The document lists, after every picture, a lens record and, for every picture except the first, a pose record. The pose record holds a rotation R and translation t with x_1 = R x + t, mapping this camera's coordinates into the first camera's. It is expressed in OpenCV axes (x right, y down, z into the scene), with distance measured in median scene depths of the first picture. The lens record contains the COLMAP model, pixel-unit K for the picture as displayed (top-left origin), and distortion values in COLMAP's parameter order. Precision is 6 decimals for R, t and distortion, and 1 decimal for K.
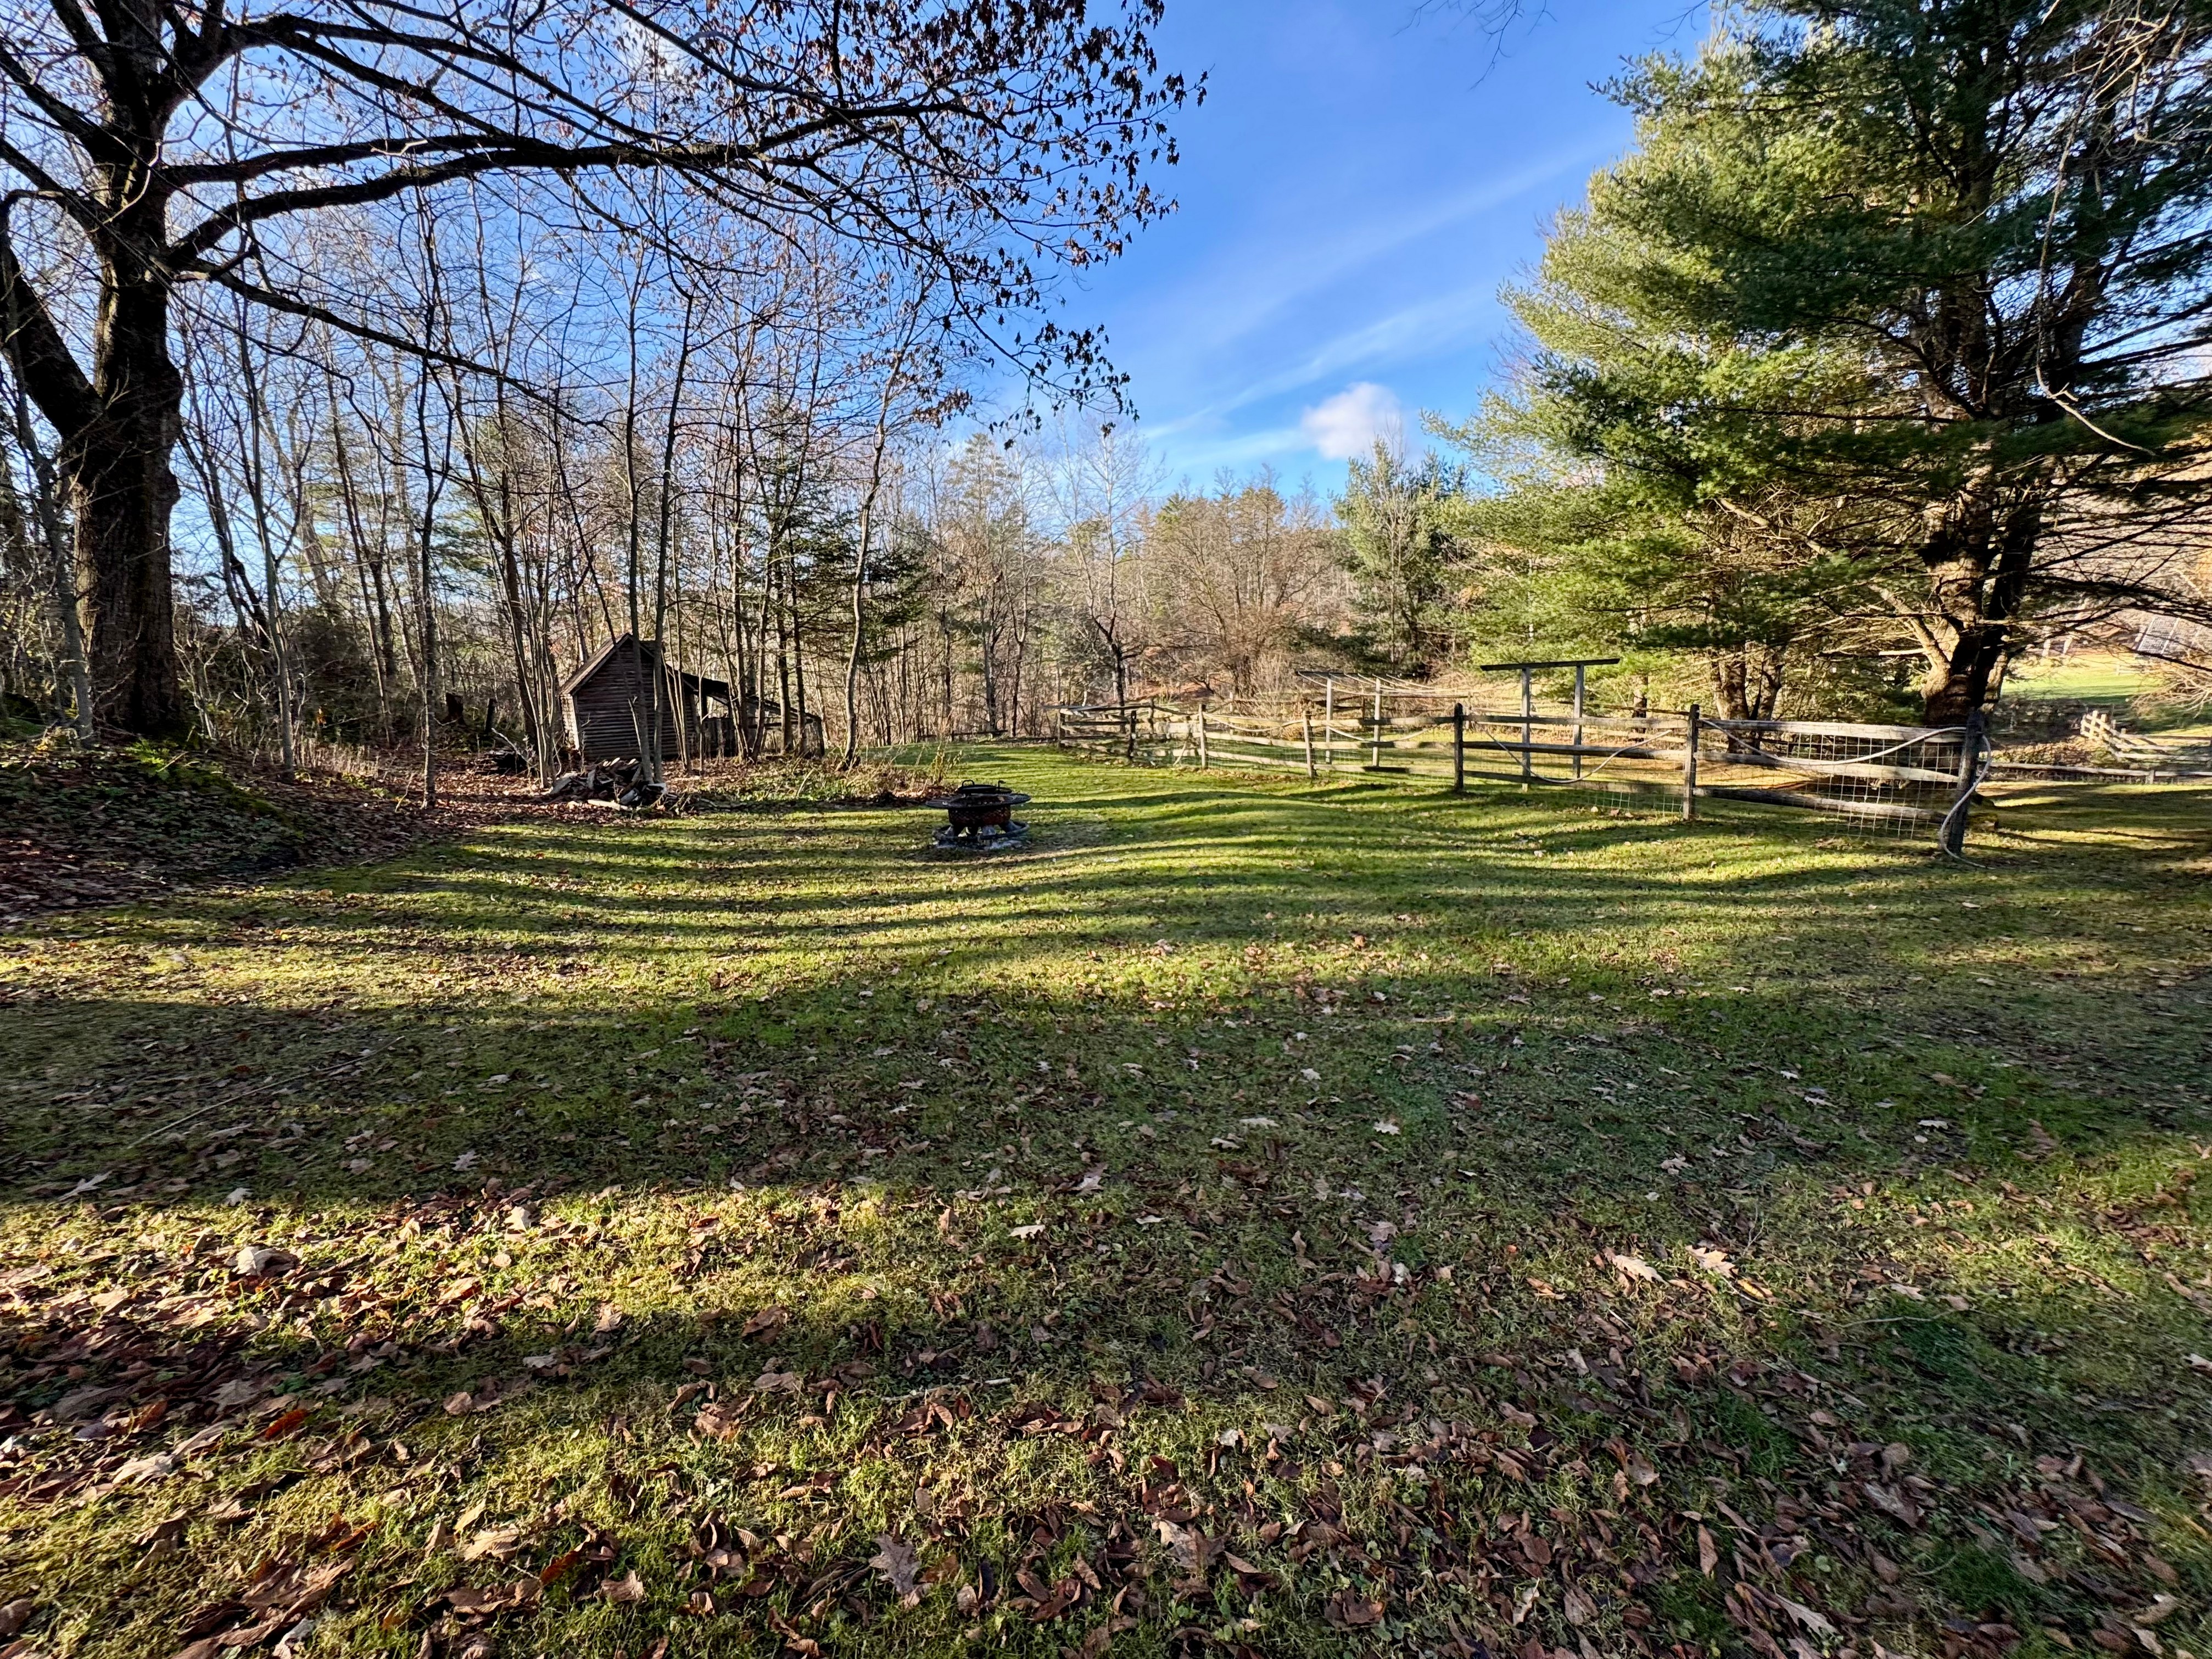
lens RADIAL K [[878.3, 0, 1100.1], [0, 878.3, 831.1], [0, 0, 1]] dist [-0.004589, 0.000690]
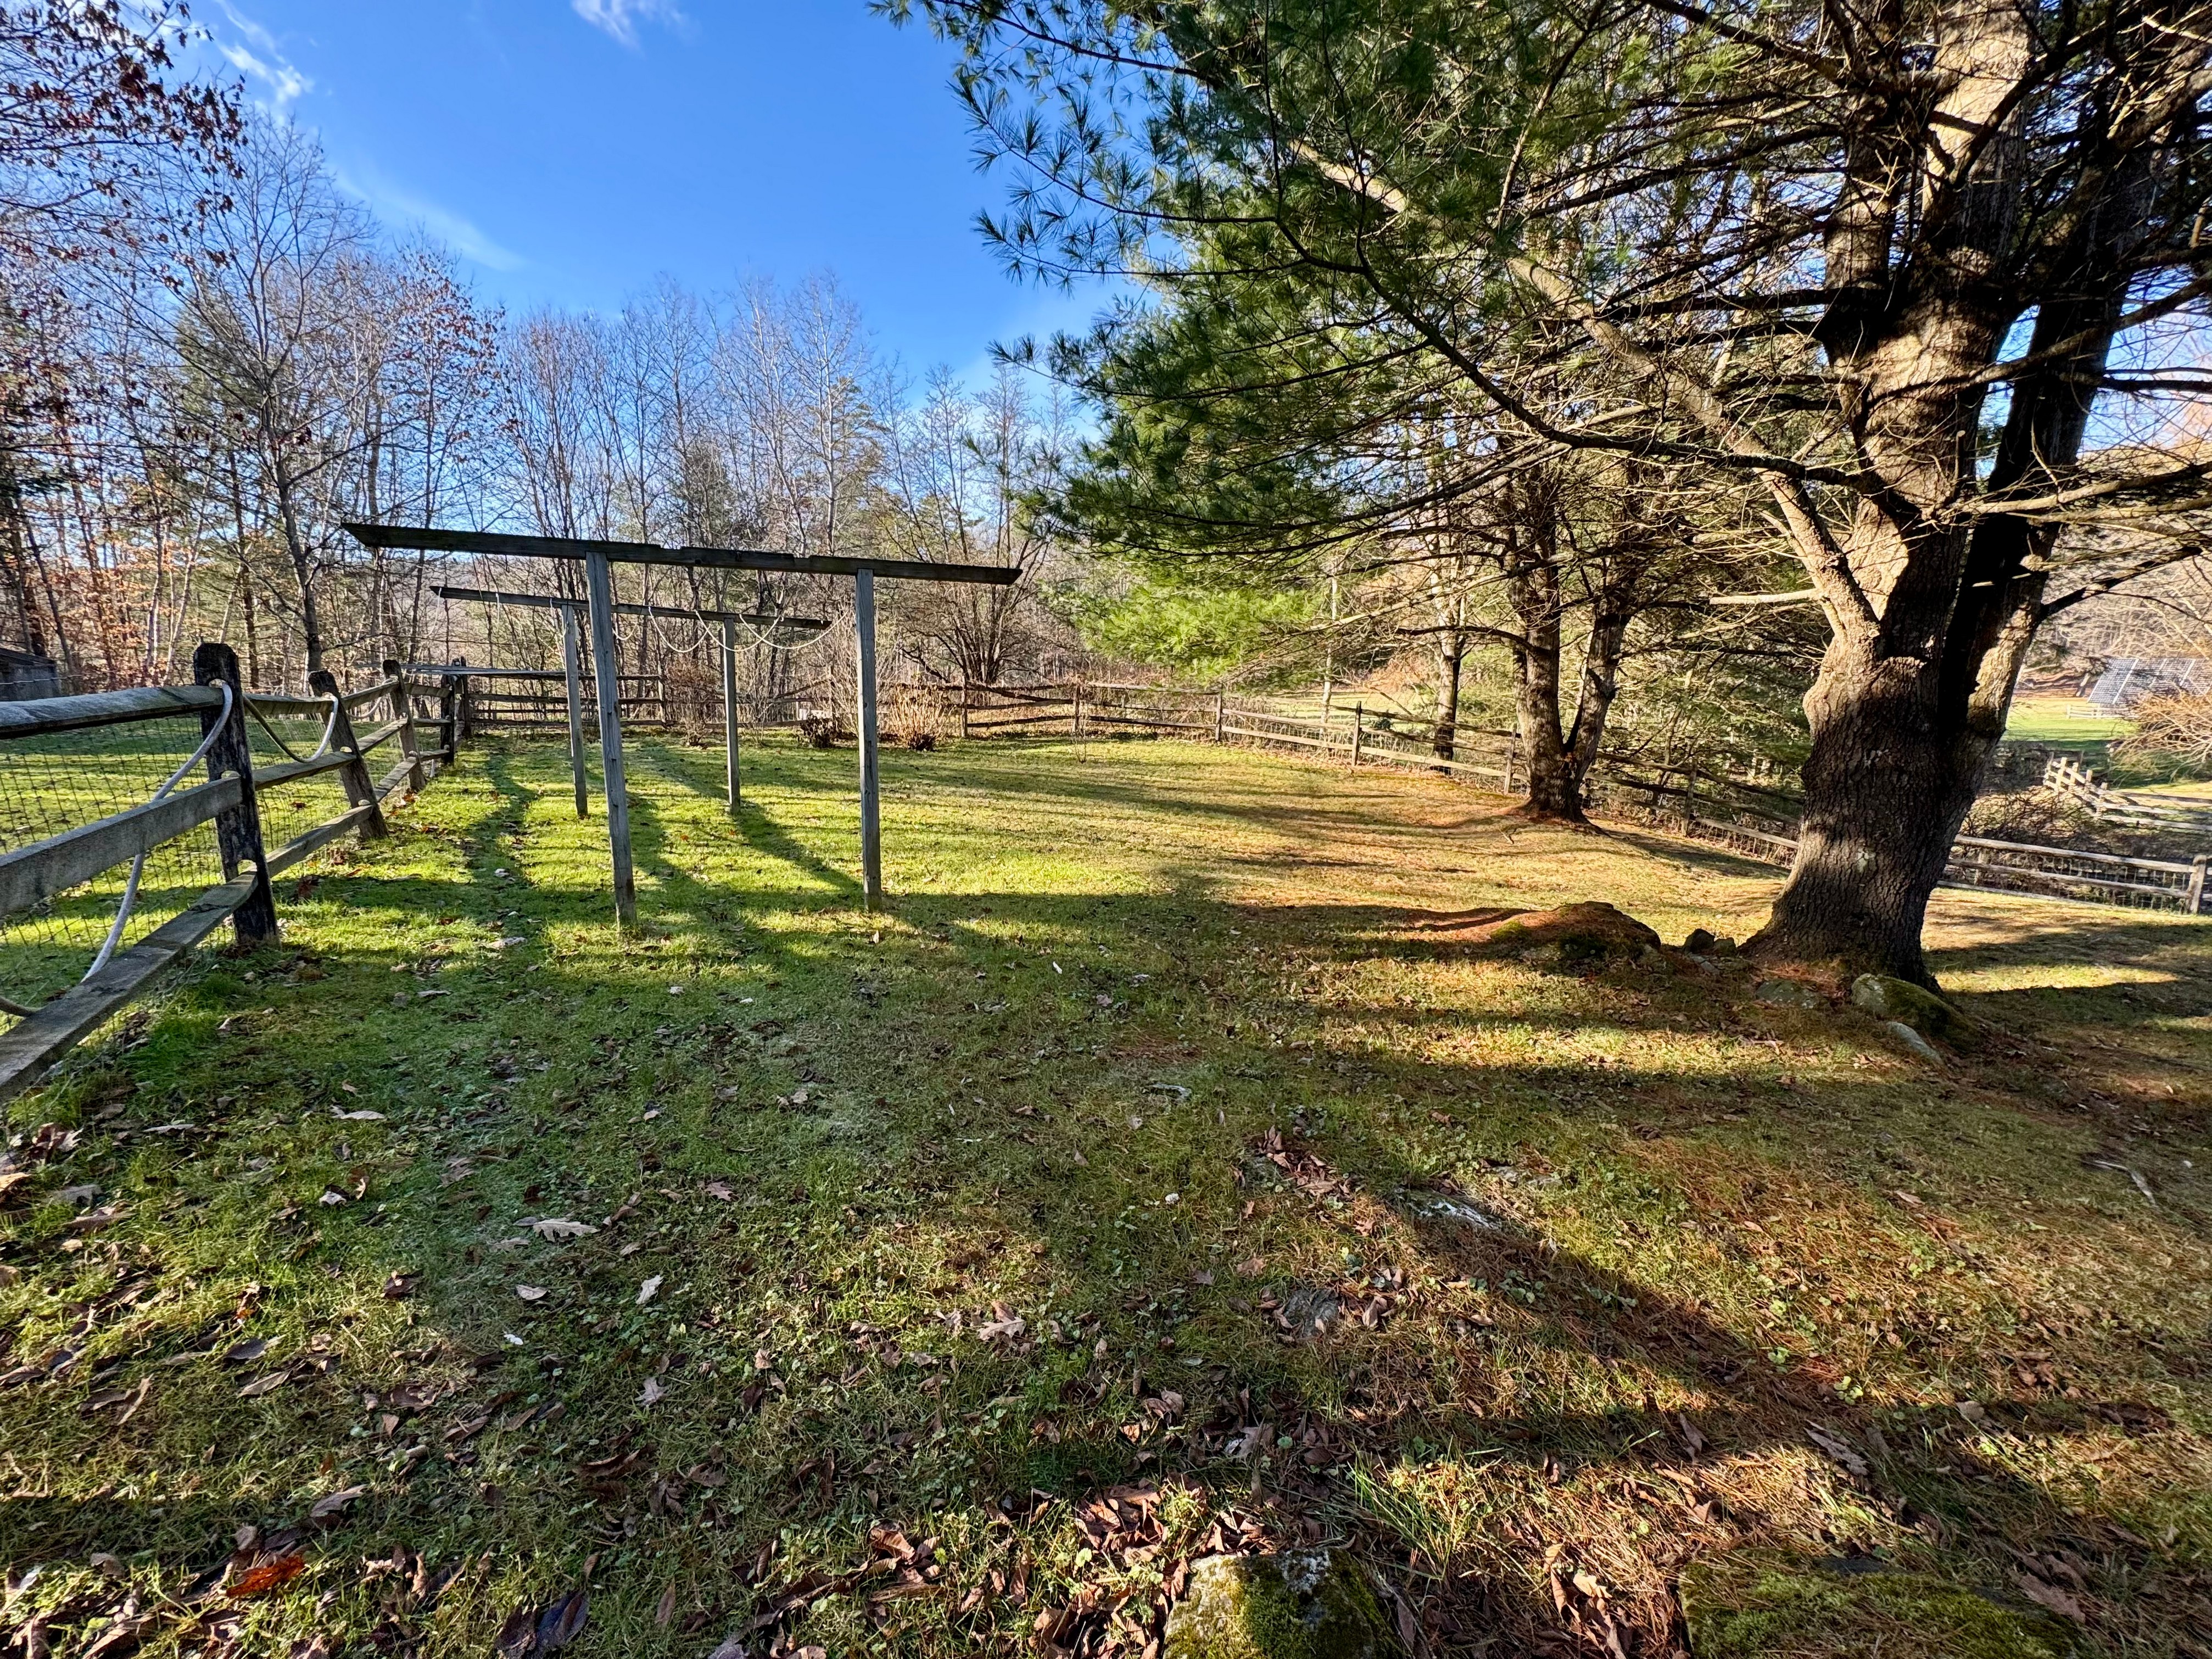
lens RADIAL K [[878.3, 0, 1111.3], [0, 878.3, 831.5], [0, 0, 1]] dist [-0.004589, 0.000690]
pose [[0.998089, 0.048477, 0.038309, 1.025784], [-0.048802, 0.998780, 0.007587, -0.149216], [-0.037895, -0.009442, 0.999237, 1.033911]]
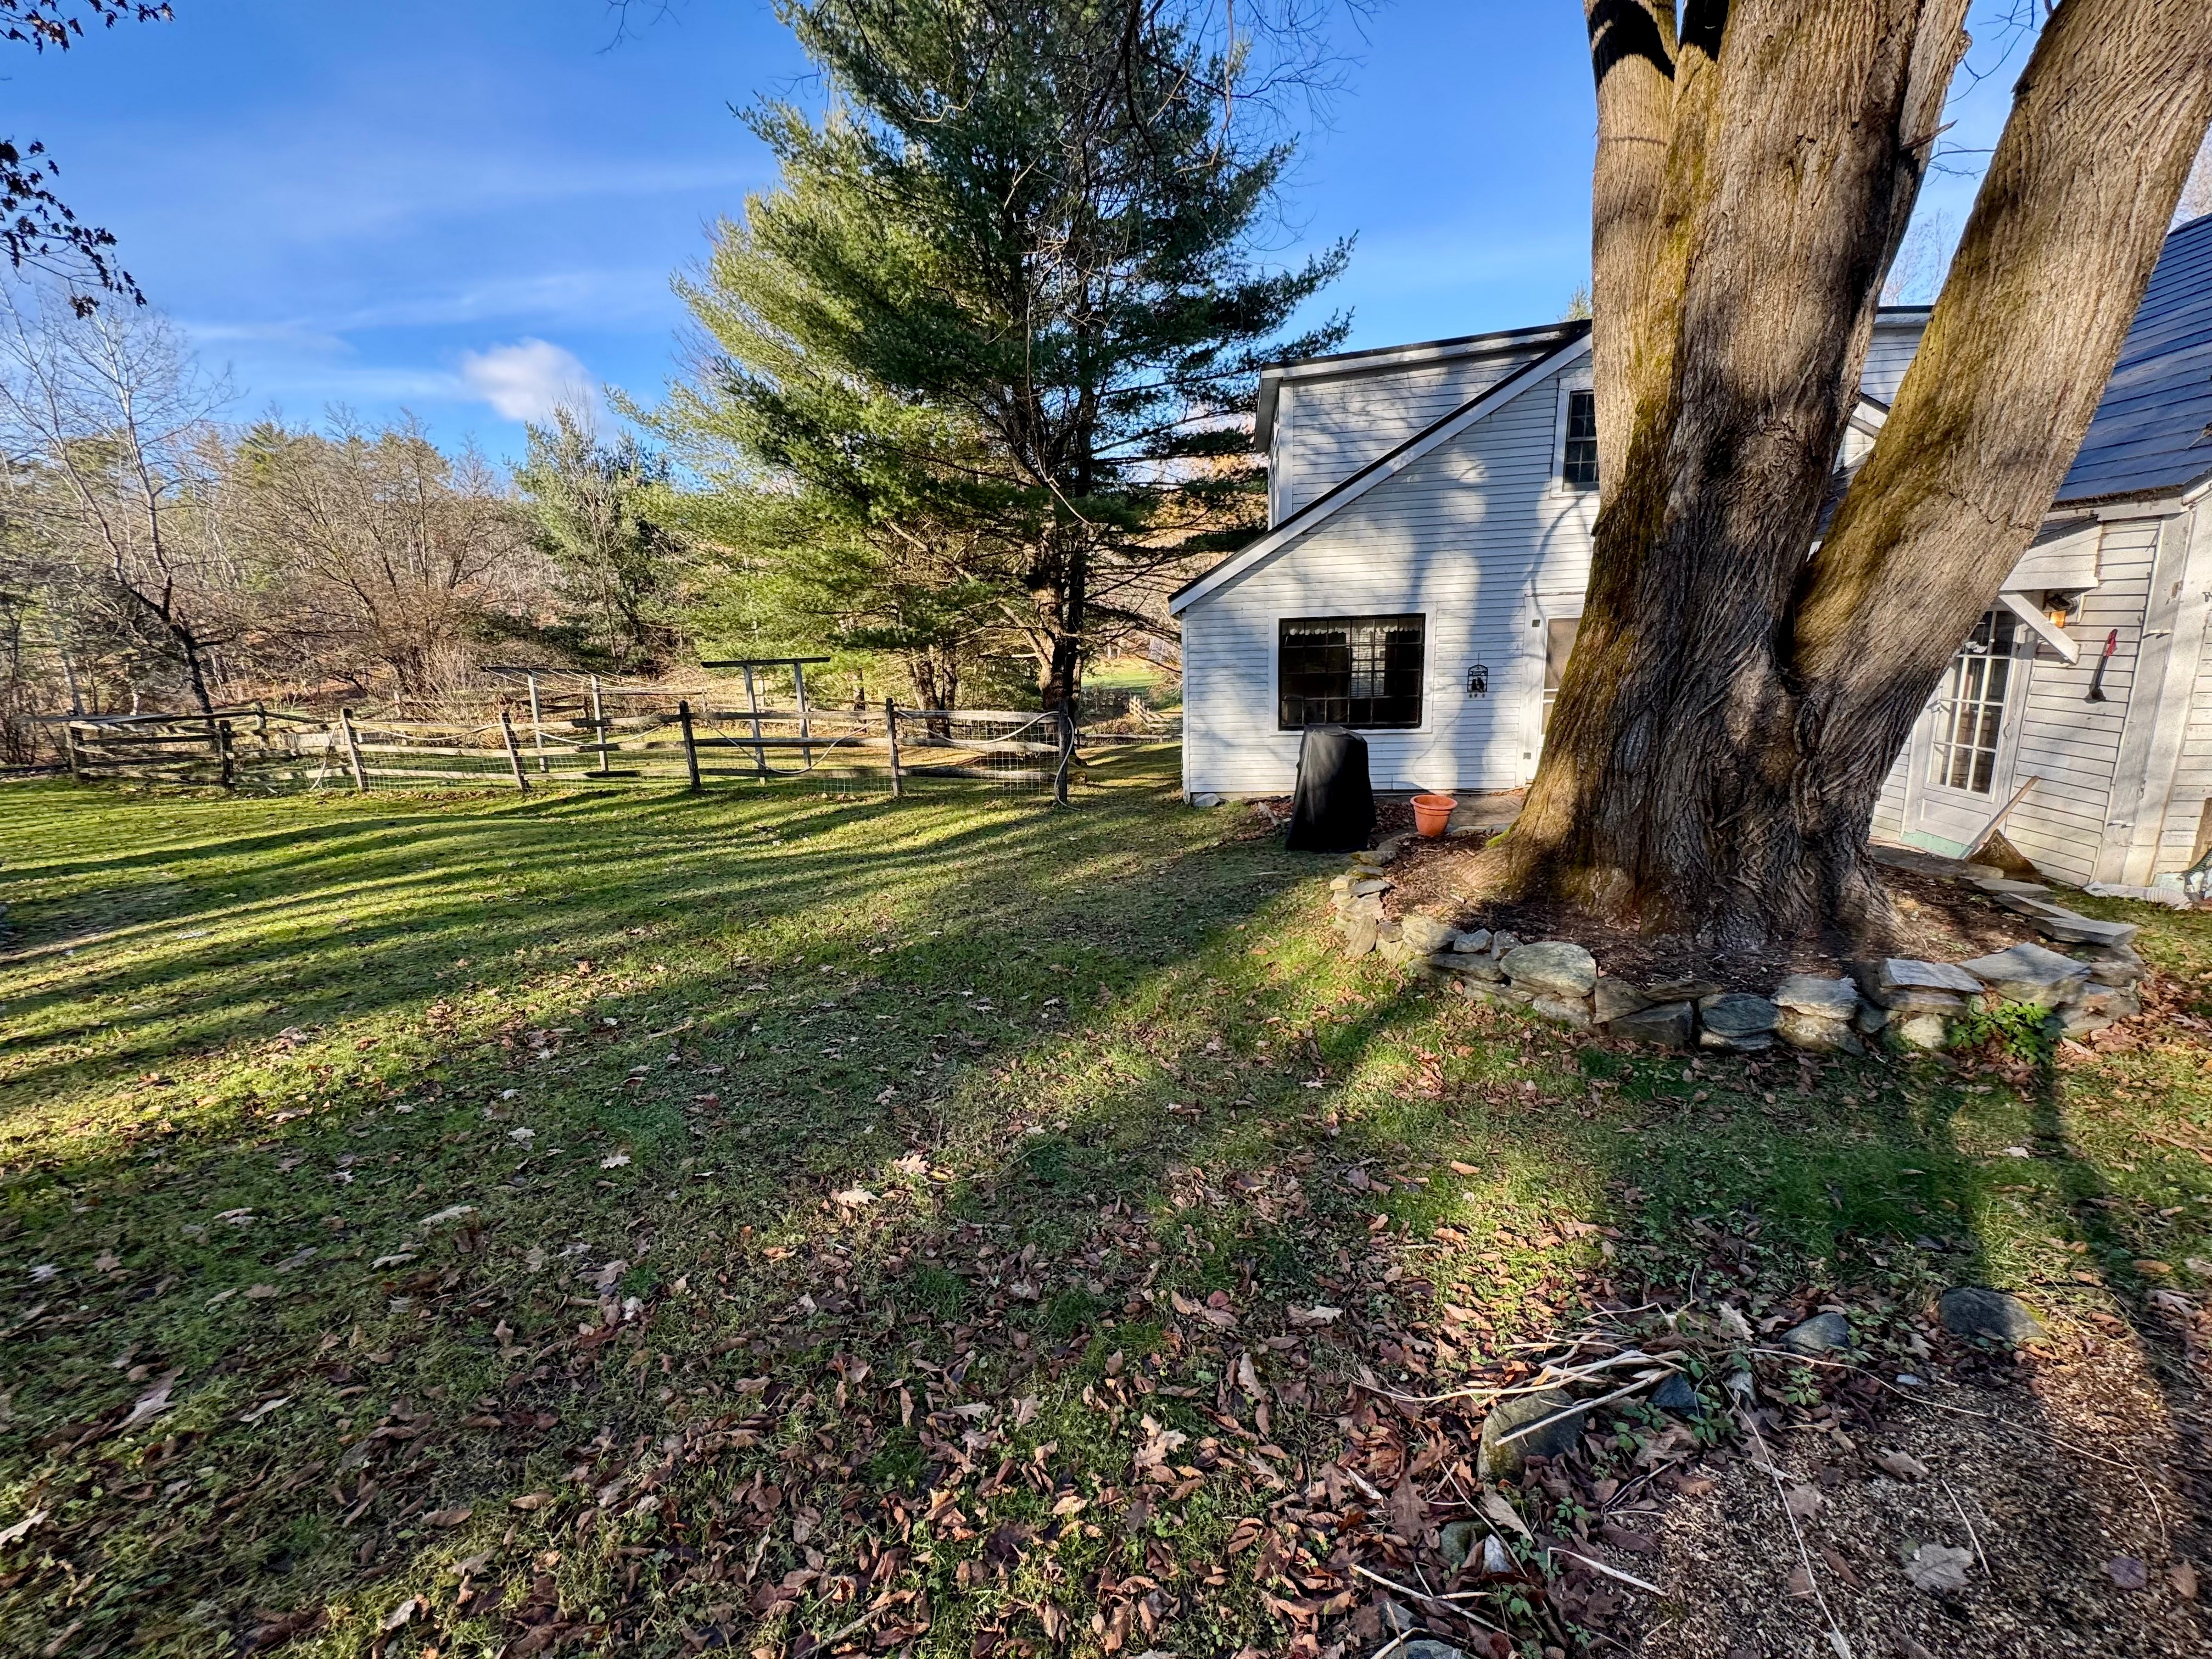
lens RADIAL K [[878.3, 0, 1104.6], [0, 878.3, 833.8], [0, 0, 1]] dist [-0.004589, 0.000690]
pose [[0.688907, -0.127146, 0.713612, 0.019273], [0.121680, 0.990810, 0.059068, 0.000204], [-0.714564, 0.046140, 0.698047, -0.012708]]
